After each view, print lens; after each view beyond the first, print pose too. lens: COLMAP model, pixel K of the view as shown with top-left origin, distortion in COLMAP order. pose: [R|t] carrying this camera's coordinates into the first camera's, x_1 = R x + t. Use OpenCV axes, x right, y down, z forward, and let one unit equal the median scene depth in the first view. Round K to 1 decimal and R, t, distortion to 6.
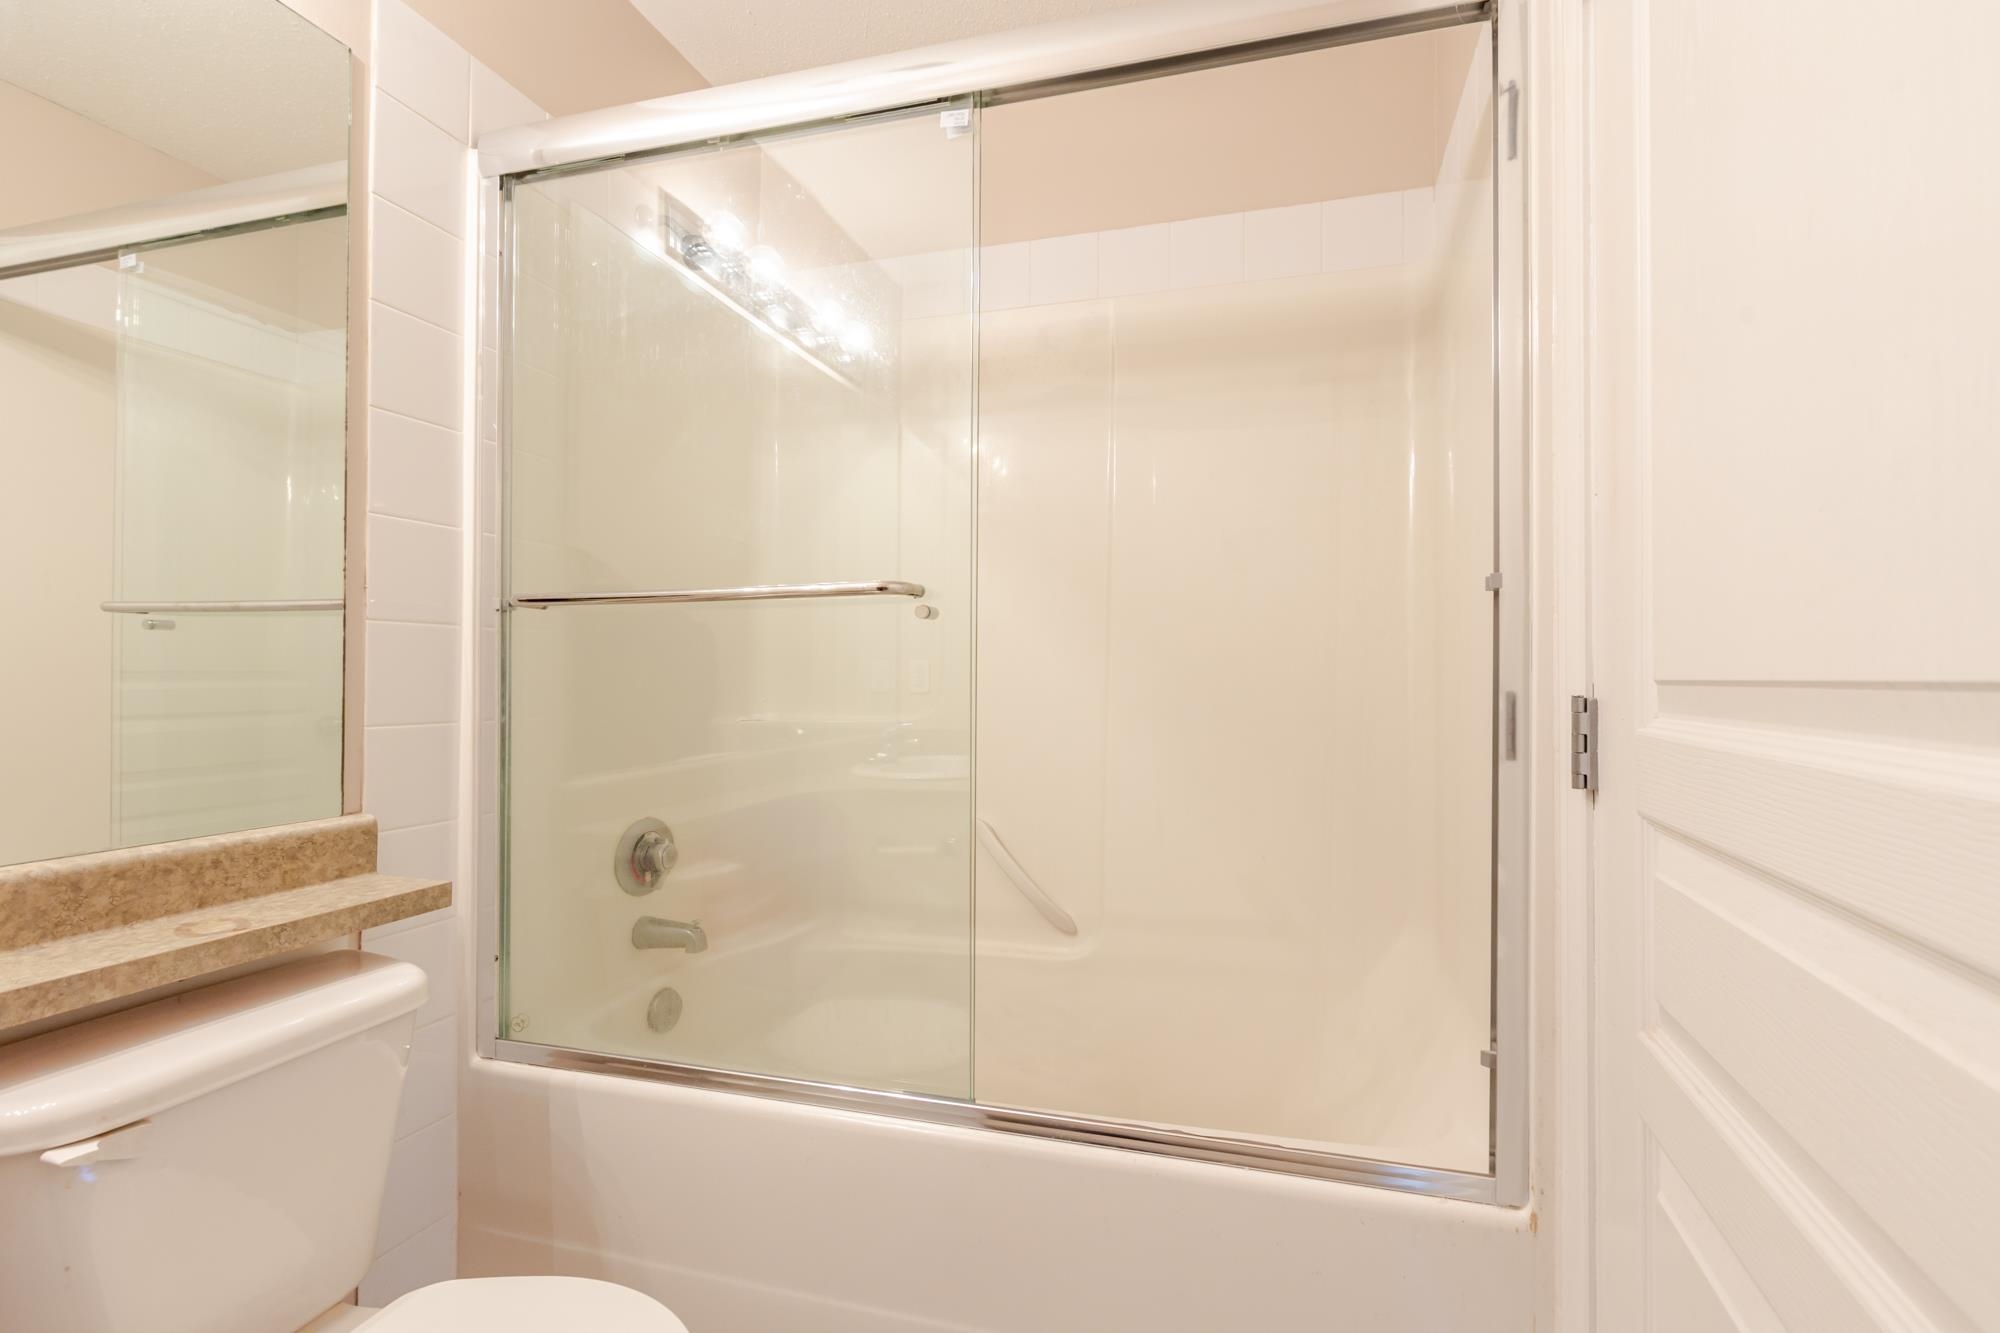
lens RADIAL K [[903.8, 0, 988.5], [0, 903.8, 659.1], [0, 0, 1]] dist [-0.014735, -0.000393]
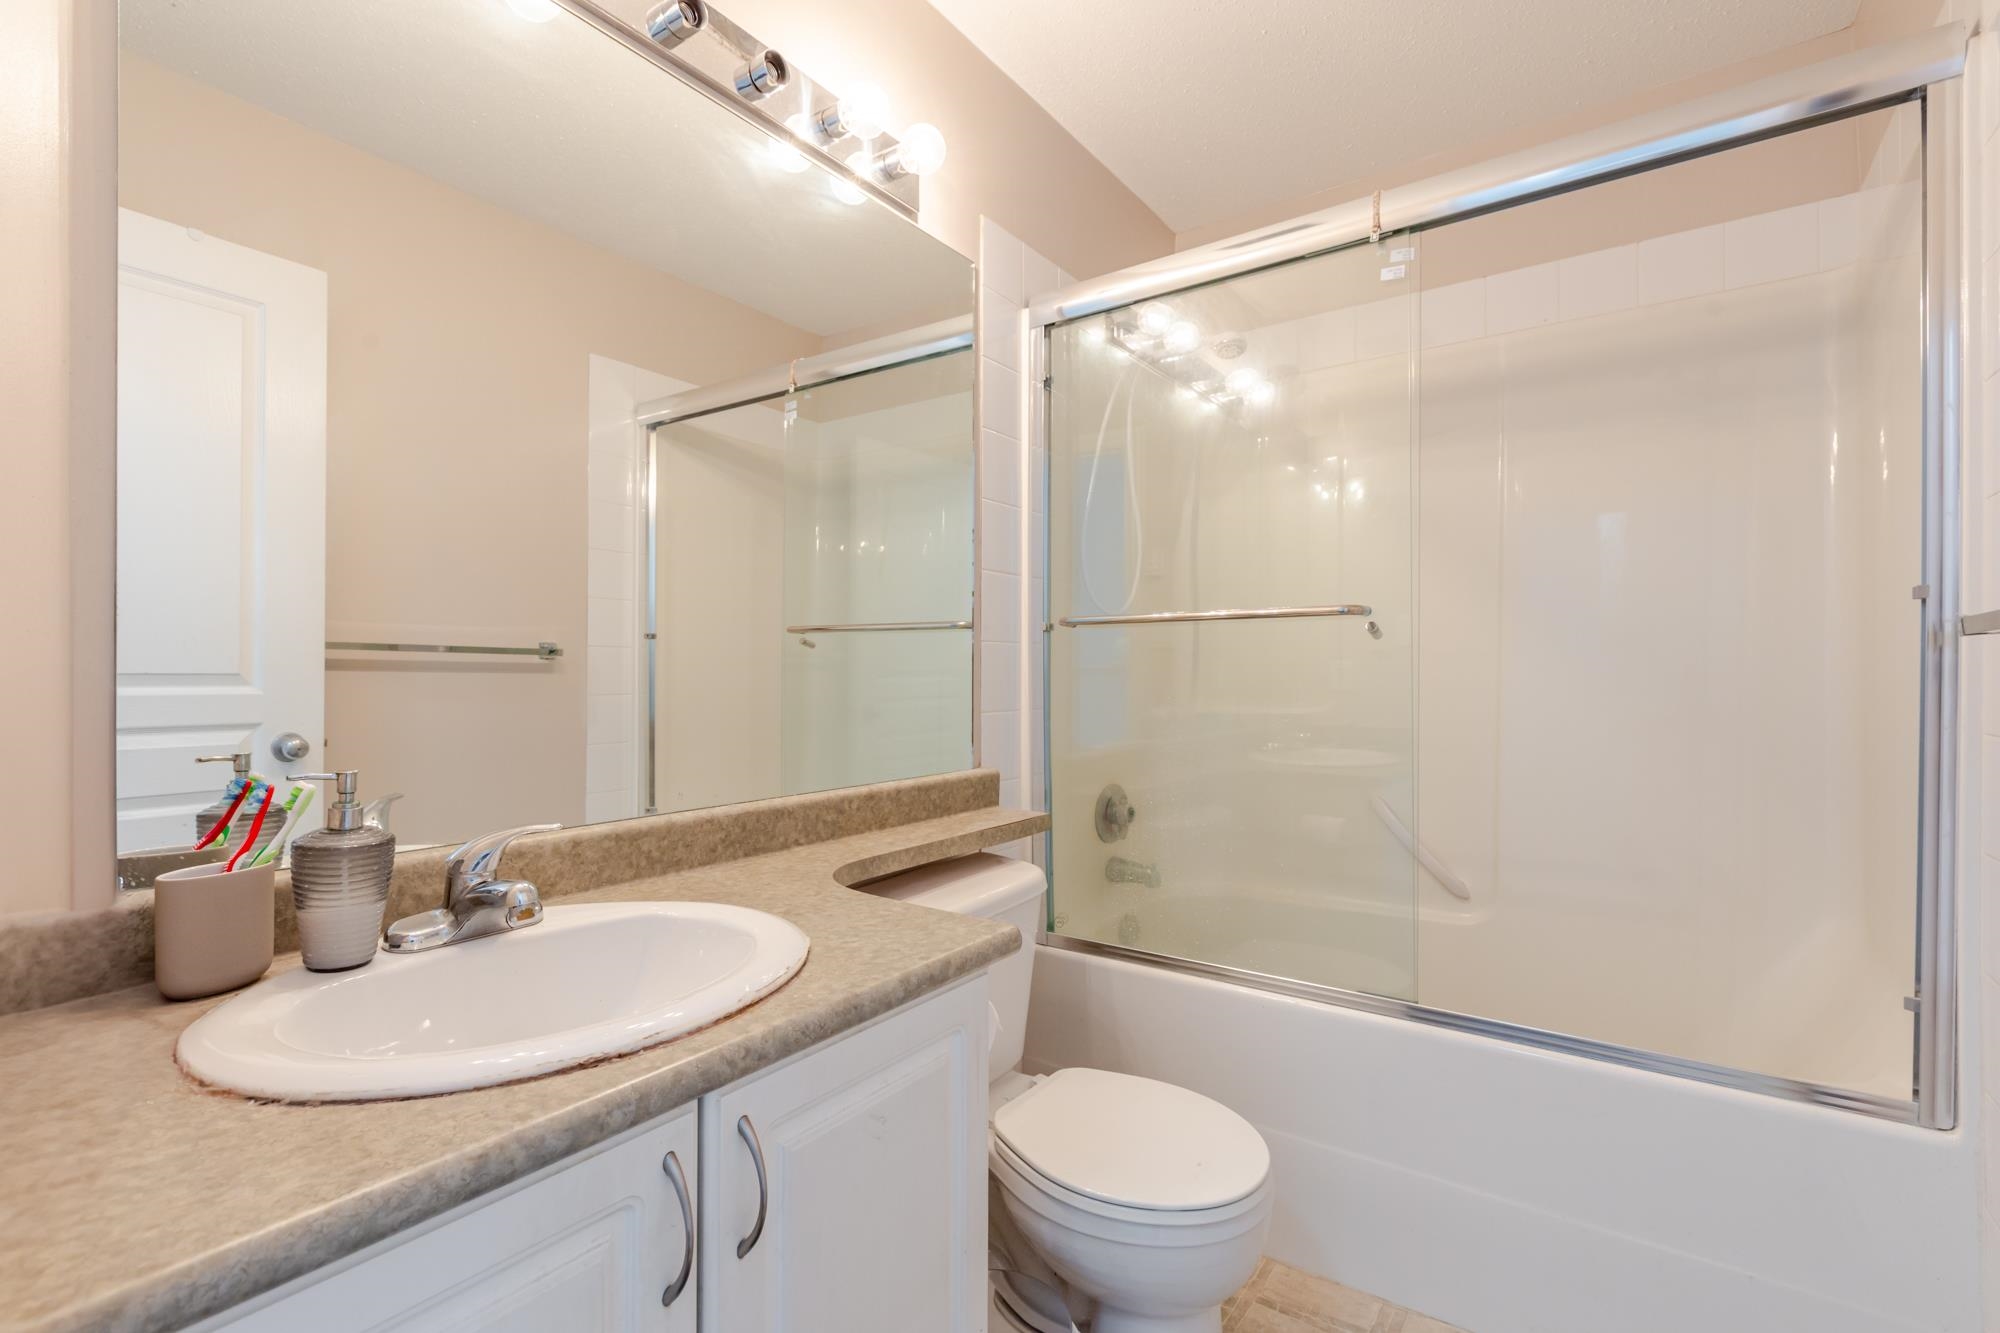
lens RADIAL K [[903.3, 0, 992.4], [0, 903.3, 679.0], [0, 0, 1]] dist [0.000883, -0.000910]
pose [[0.953765, -0.006018, -0.300493, -0.191156], [0.014246, 0.999581, 0.025196, -0.016945], [0.300216, -0.028312, 0.953451, -0.392011]]
